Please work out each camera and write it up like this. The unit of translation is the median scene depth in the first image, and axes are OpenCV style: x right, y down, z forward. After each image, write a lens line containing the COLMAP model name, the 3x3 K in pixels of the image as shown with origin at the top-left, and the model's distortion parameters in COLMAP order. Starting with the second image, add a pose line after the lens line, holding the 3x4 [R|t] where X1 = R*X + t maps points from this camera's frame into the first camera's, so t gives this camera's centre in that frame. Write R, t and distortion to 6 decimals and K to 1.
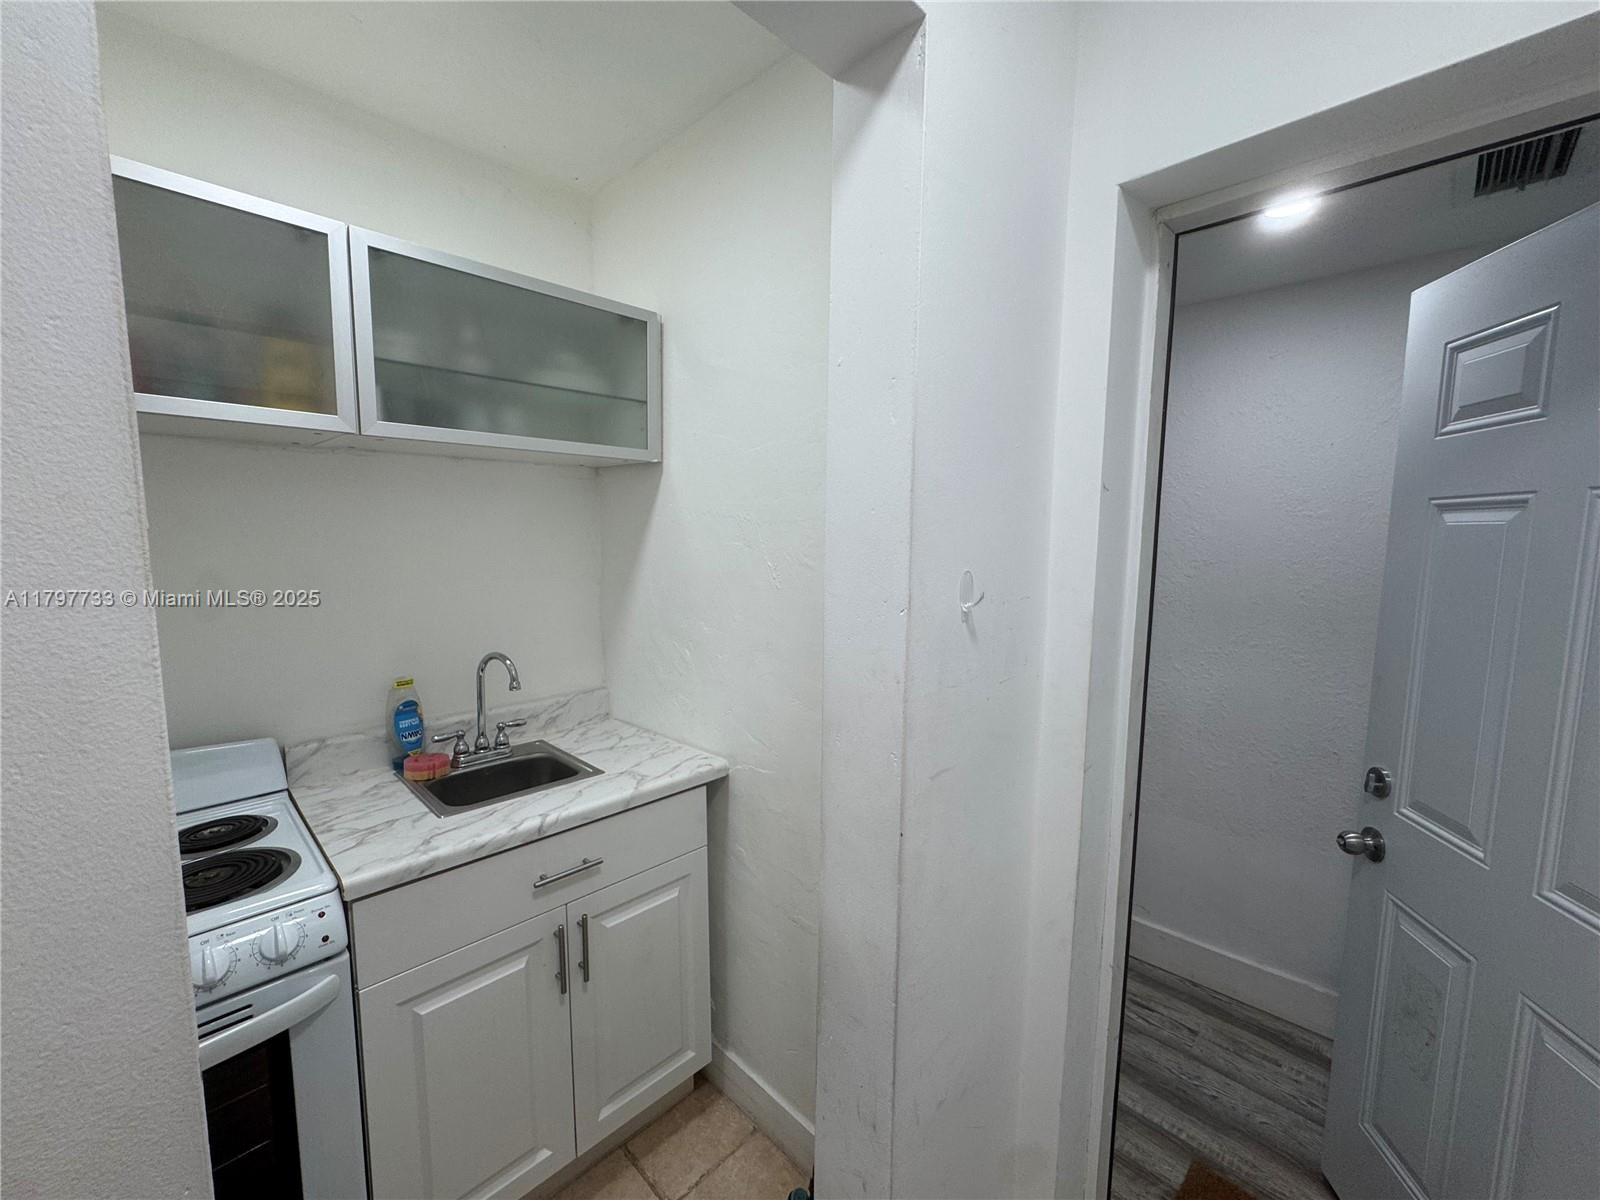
lens RADIAL K [[640.7, 0, 797.2], [0, 640.7, 598.7], [0, 0, 1]] dist [-0.002755, 0.001067]
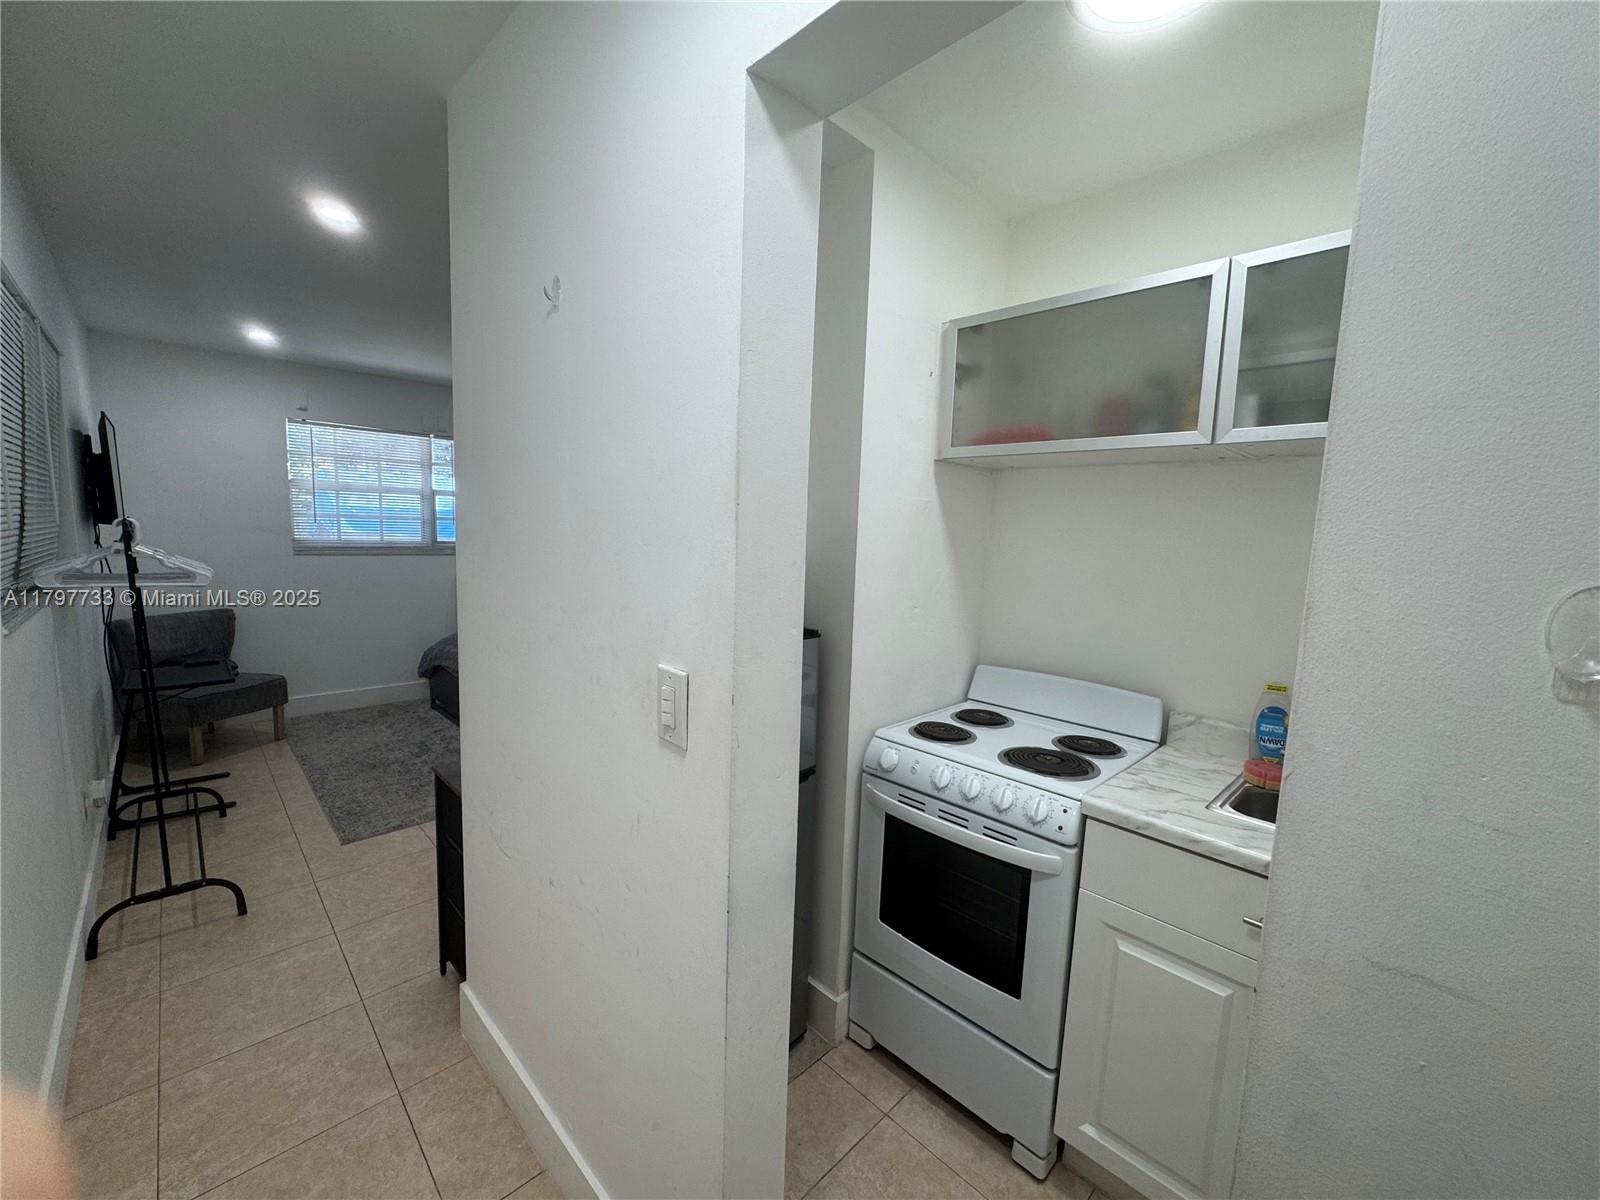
lens RADIAL K [[640.7, 0, 795.2], [0, 640.7, 601.1], [0, 0, 1]] dist [-0.002755, 0.001067]
pose [[-0.013016, 0.103738, -0.994519, 0.468300], [-0.135800, 0.985205, 0.104544, -0.004615], [0.990651, 0.136416, 0.001264, 0.313800]]
